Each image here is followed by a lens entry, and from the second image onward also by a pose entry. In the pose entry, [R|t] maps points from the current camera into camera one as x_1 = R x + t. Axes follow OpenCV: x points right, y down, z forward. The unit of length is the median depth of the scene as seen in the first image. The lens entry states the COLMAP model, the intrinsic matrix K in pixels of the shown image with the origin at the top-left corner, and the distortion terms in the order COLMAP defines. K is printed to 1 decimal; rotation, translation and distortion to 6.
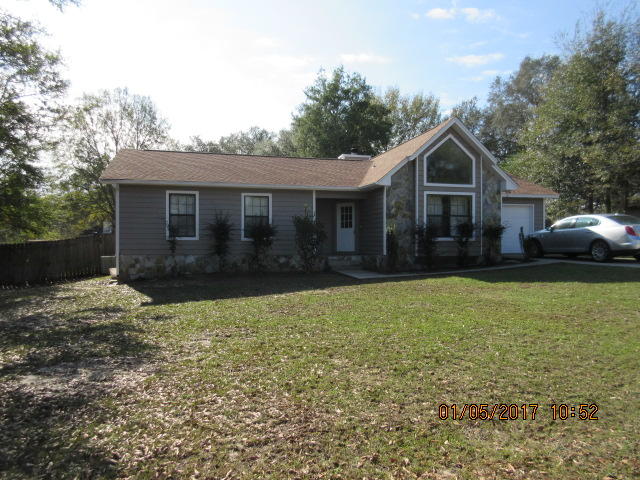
lens RADIAL K [[467.4, 0, 319.3], [0, 467.4, 243.9], [0, 0, 1]] dist [-0.003805, -0.002156]
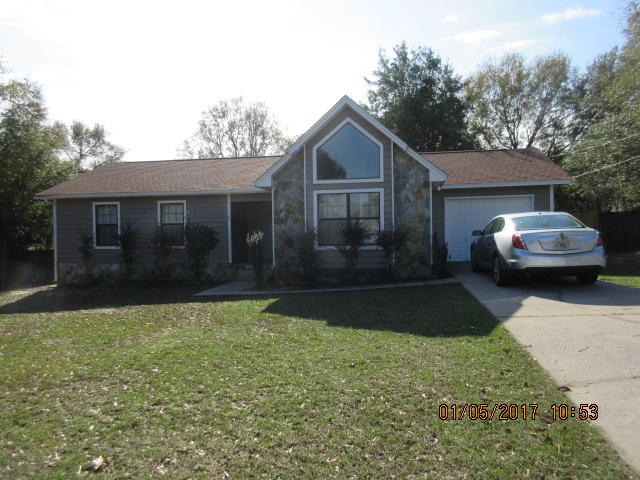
lens RADIAL K [[467.4, 0, 319.8], [0, 467.4, 237.7], [0, 0, 1]] dist [-0.003805, -0.002156]
pose [[0.908390, -0.009408, -0.418019, 0.576895], [0.014707, 0.999847, 0.009456, -0.035964], [0.417866, -0.014738, 0.908389, 0.245247]]
